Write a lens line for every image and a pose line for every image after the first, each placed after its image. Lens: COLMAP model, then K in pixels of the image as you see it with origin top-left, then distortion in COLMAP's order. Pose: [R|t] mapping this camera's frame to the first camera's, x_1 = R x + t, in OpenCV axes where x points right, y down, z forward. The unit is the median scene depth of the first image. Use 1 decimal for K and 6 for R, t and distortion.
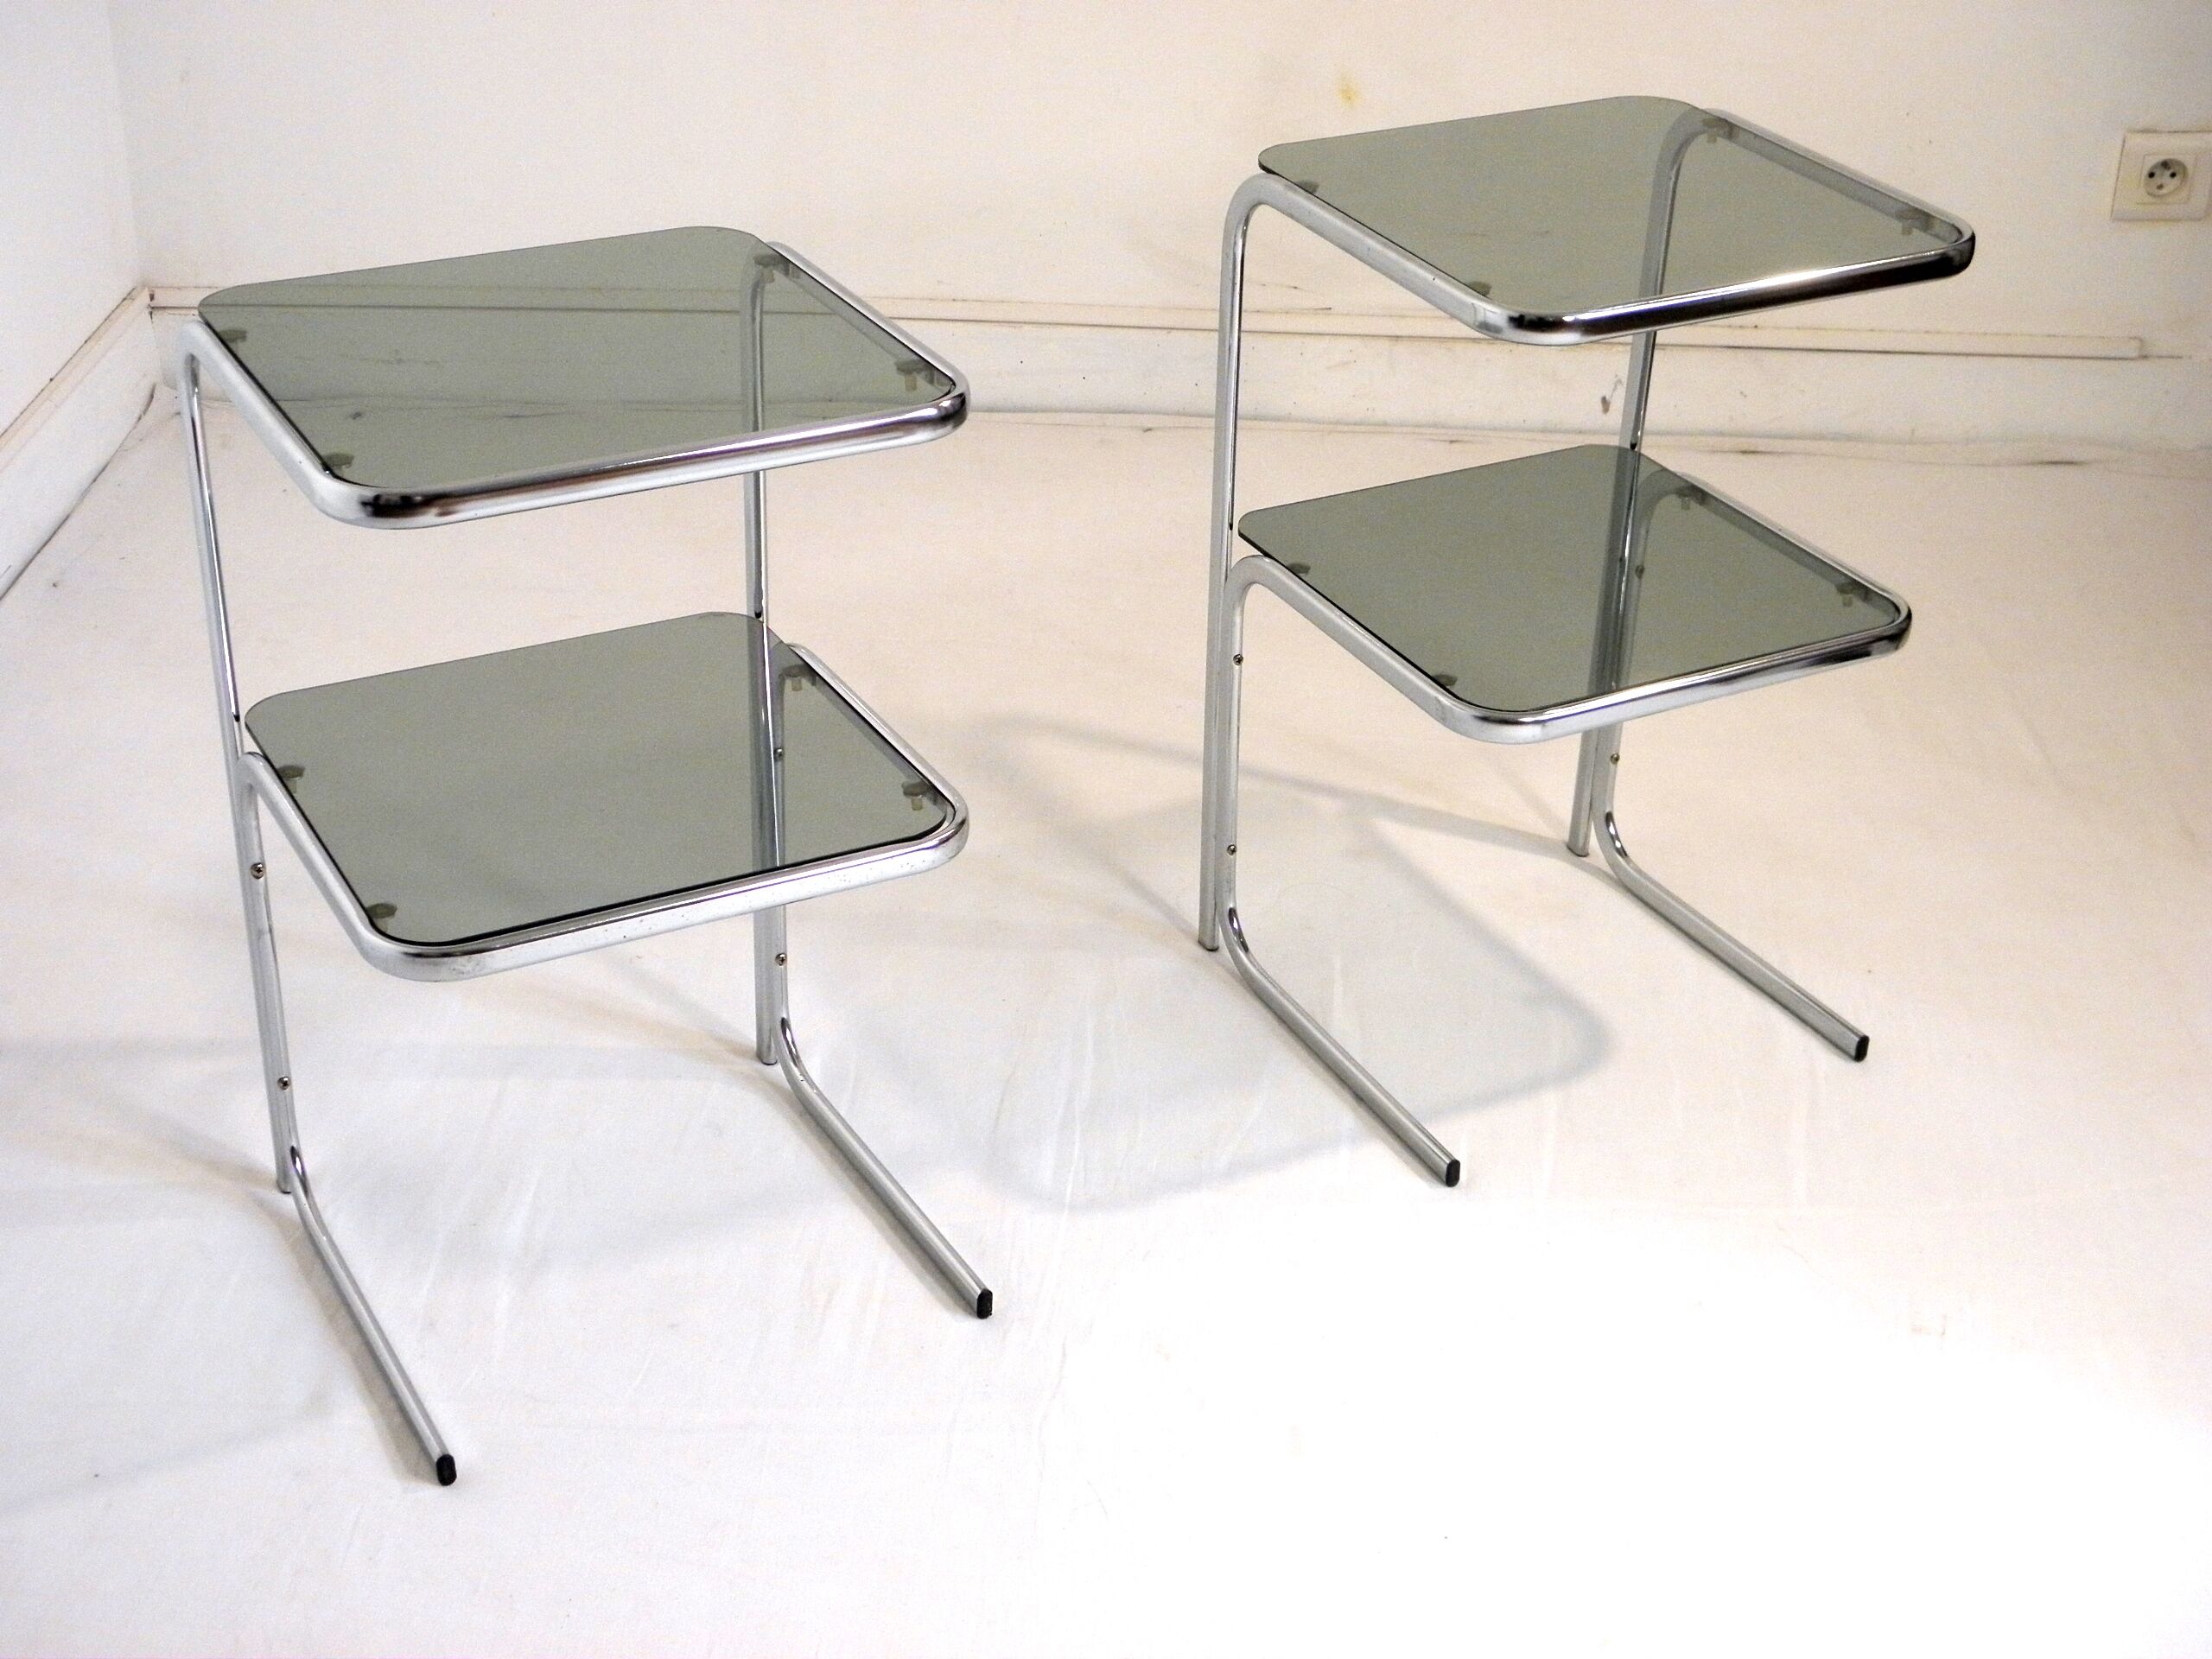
lens RADIAL K [[3032.7, 0, 1105.5], [0, 3032.7, 825.9], [0, 0, 1]] dist [-0.072008, 0.000000]
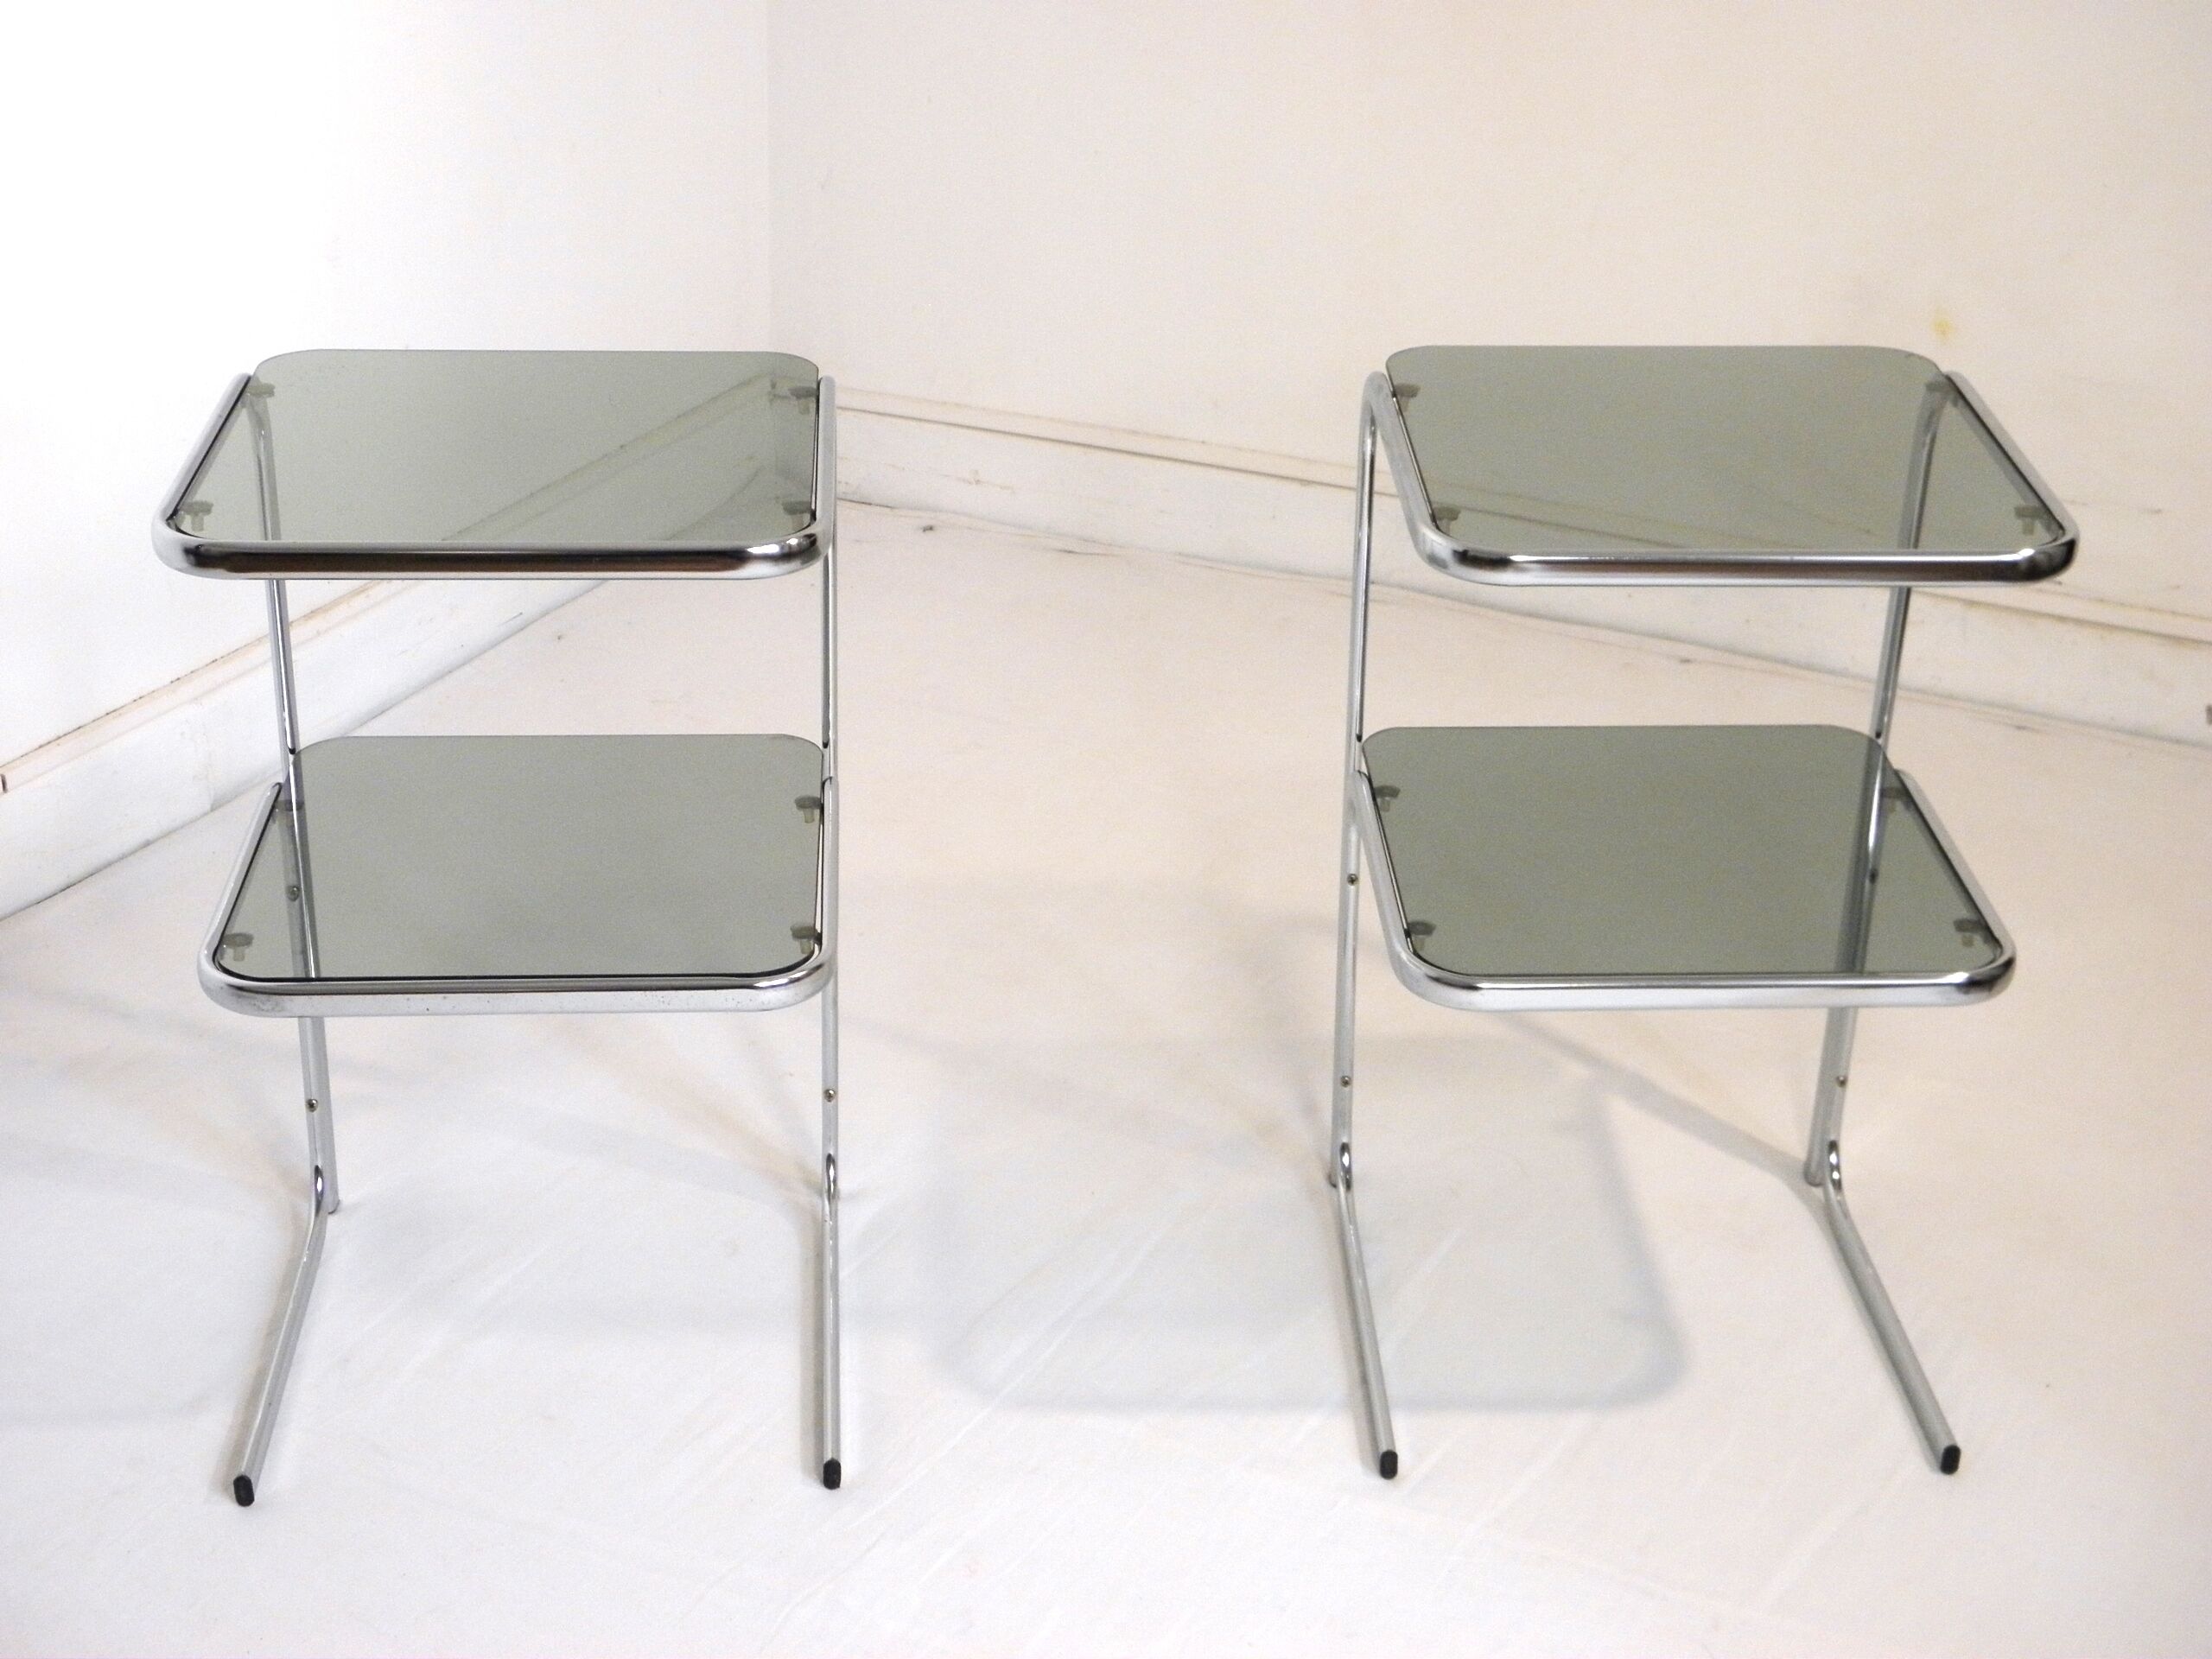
lens RADIAL K [[3189.8, 0, 1115.2], [0, 3189.8, 833.4], [0, 0, 1]] dist [0.005512, 0.000000]
pose [[0.916741, 0.173805, -0.359691, 0.325929], [-0.195850, 0.980303, -0.025473, -0.030398], [0.348179, 0.093798, 0.932724, 0.047424]]
